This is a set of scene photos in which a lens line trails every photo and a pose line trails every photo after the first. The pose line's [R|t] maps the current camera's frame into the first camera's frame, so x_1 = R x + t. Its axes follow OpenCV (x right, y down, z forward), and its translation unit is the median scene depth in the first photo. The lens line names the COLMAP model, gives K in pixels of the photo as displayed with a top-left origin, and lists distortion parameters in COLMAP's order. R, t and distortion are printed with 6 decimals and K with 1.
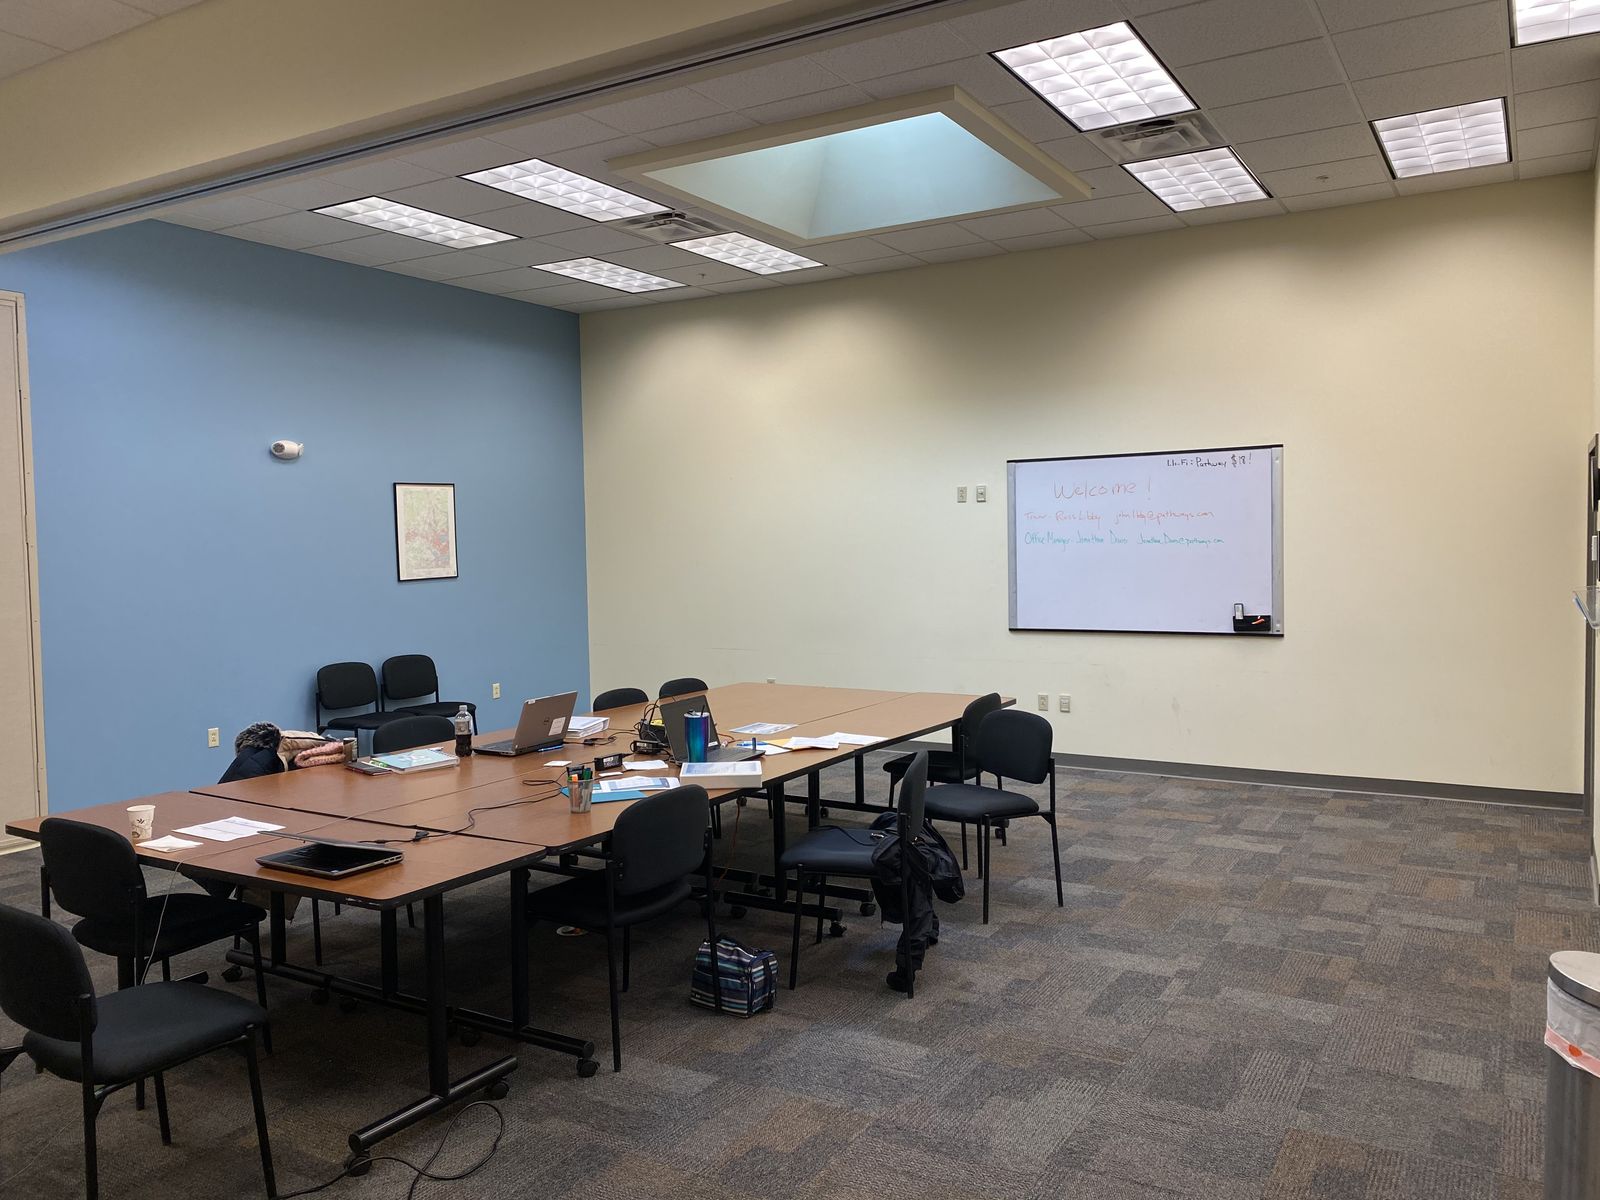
lens RADIAL K [[1251.7, 0, 800.0], [0, 1251.7, 600.0], [0, 0, 1]] dist [0.025749, -0.000117]
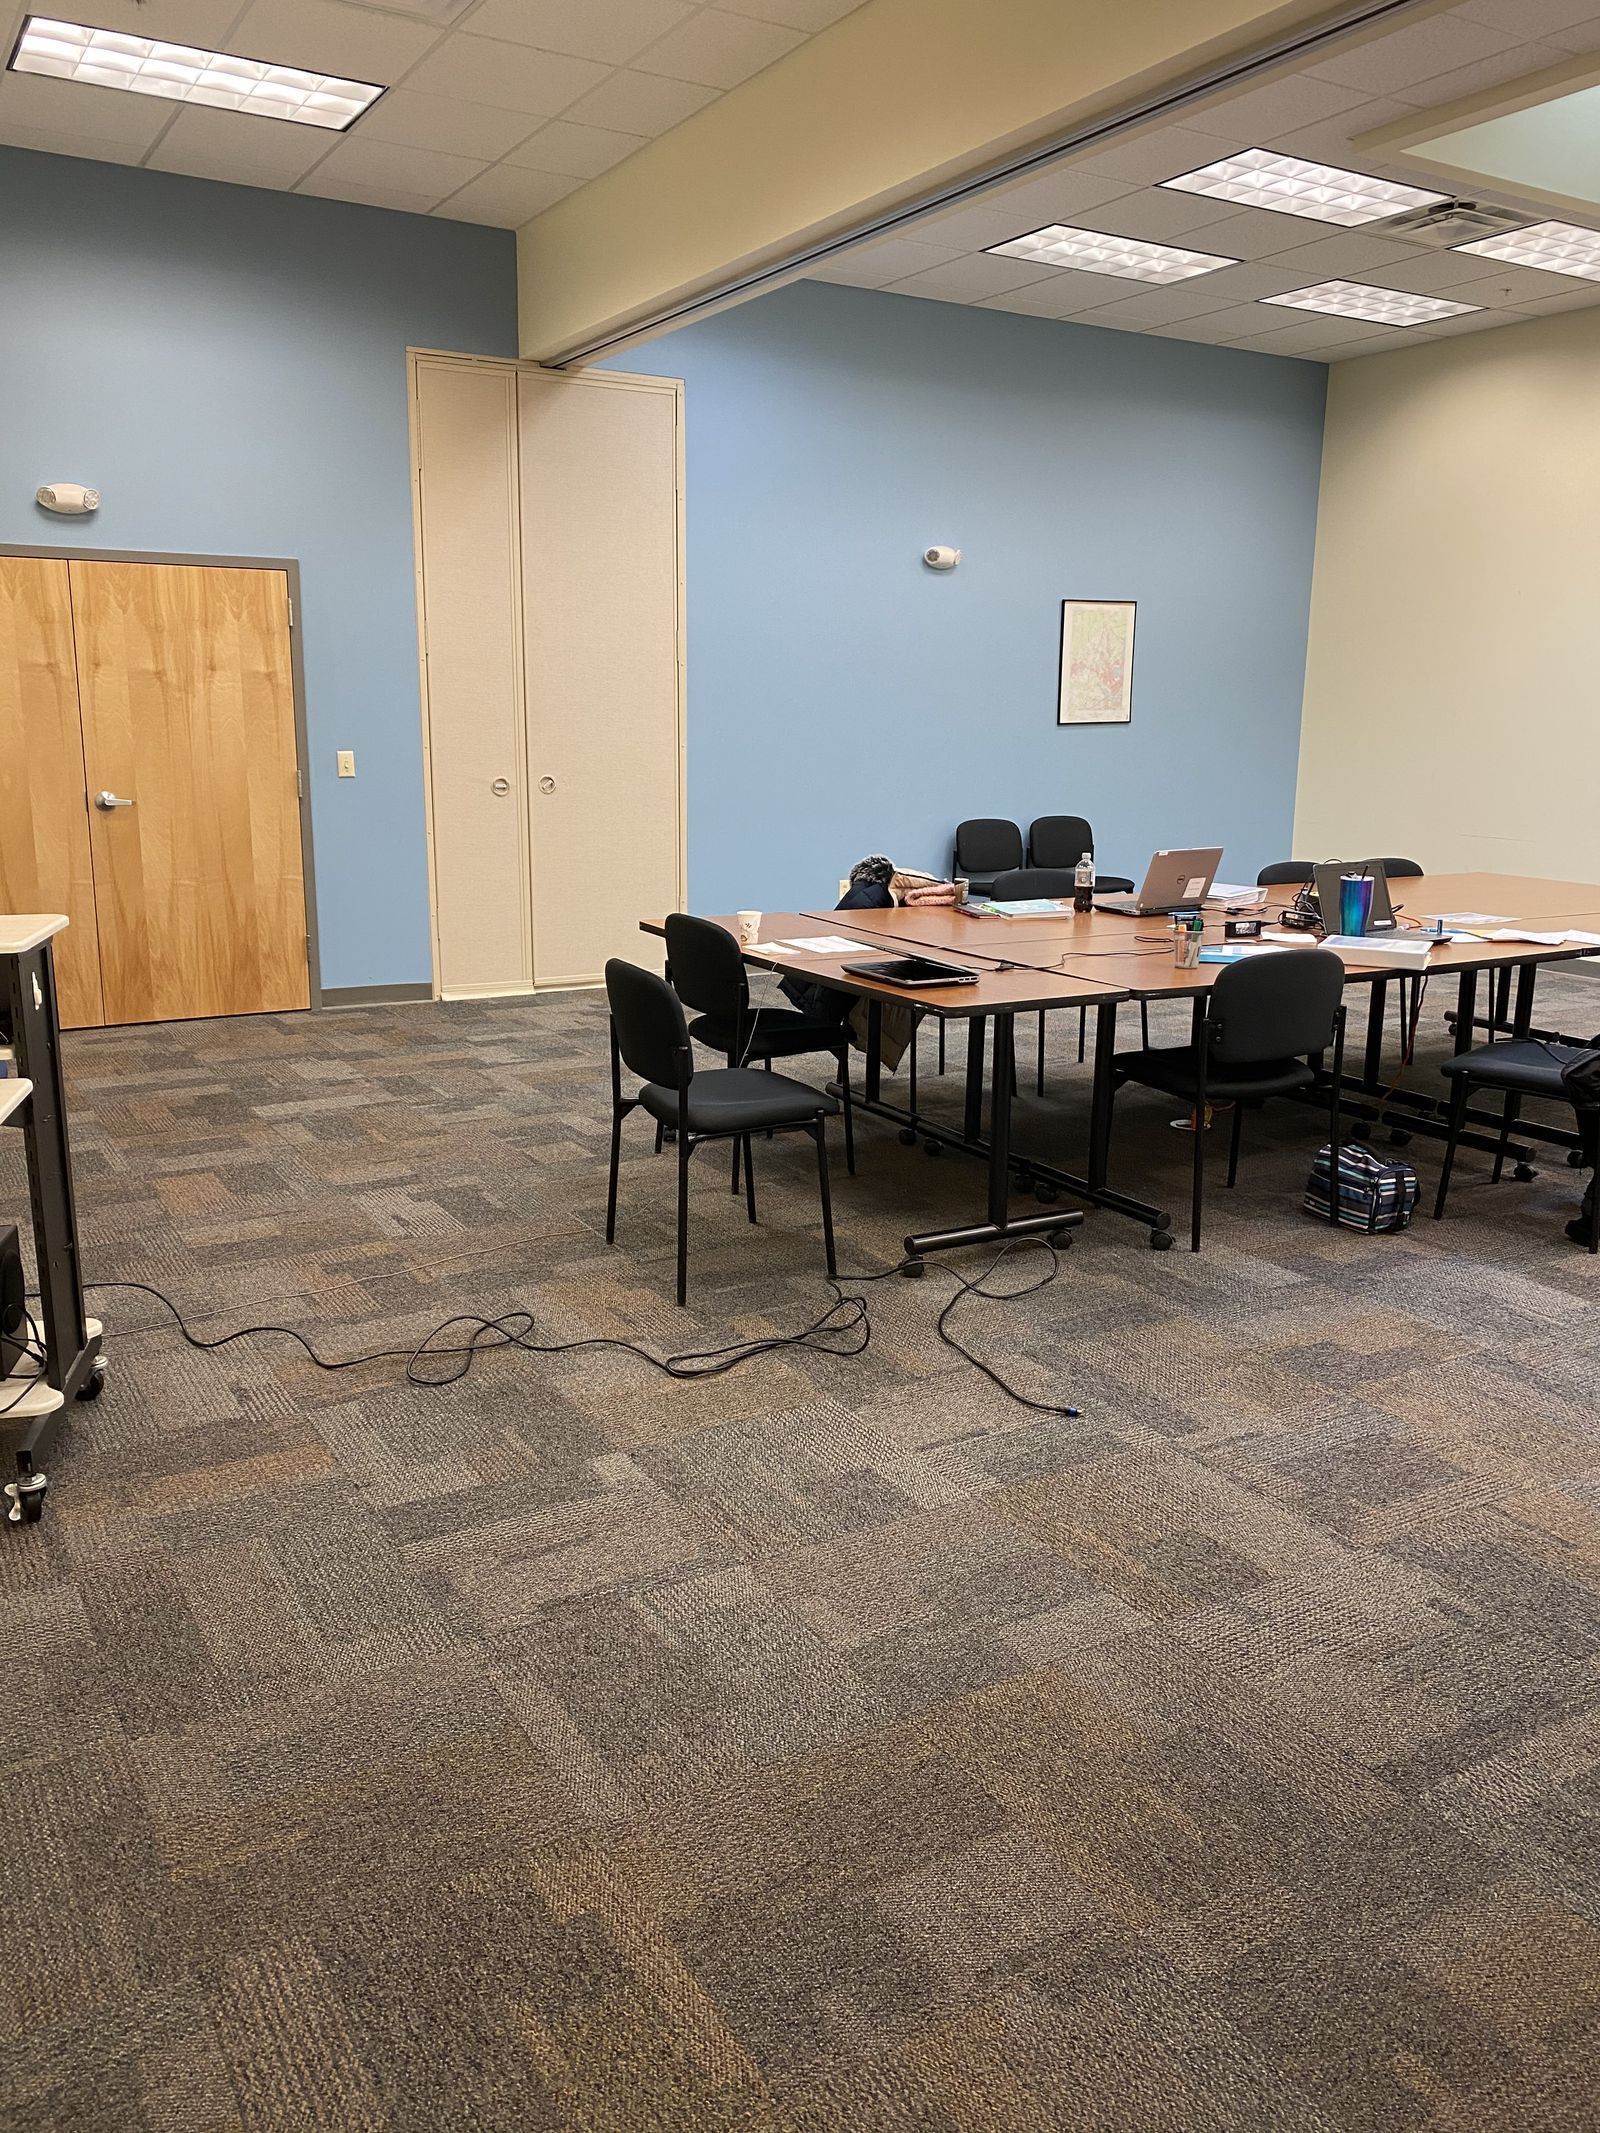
lens RADIAL K [[1615.0, 0, 810.5], [0, 1615.0, 1014.4], [0, 0, 1]] dist [0.061911, -0.003301]
pose [[0.889117, 0.120497, -0.441533, 0.070883], [-0.053452, 0.985457, 0.161300, 0.024825], [0.454548, -0.119814, 0.882627, -0.088063]]
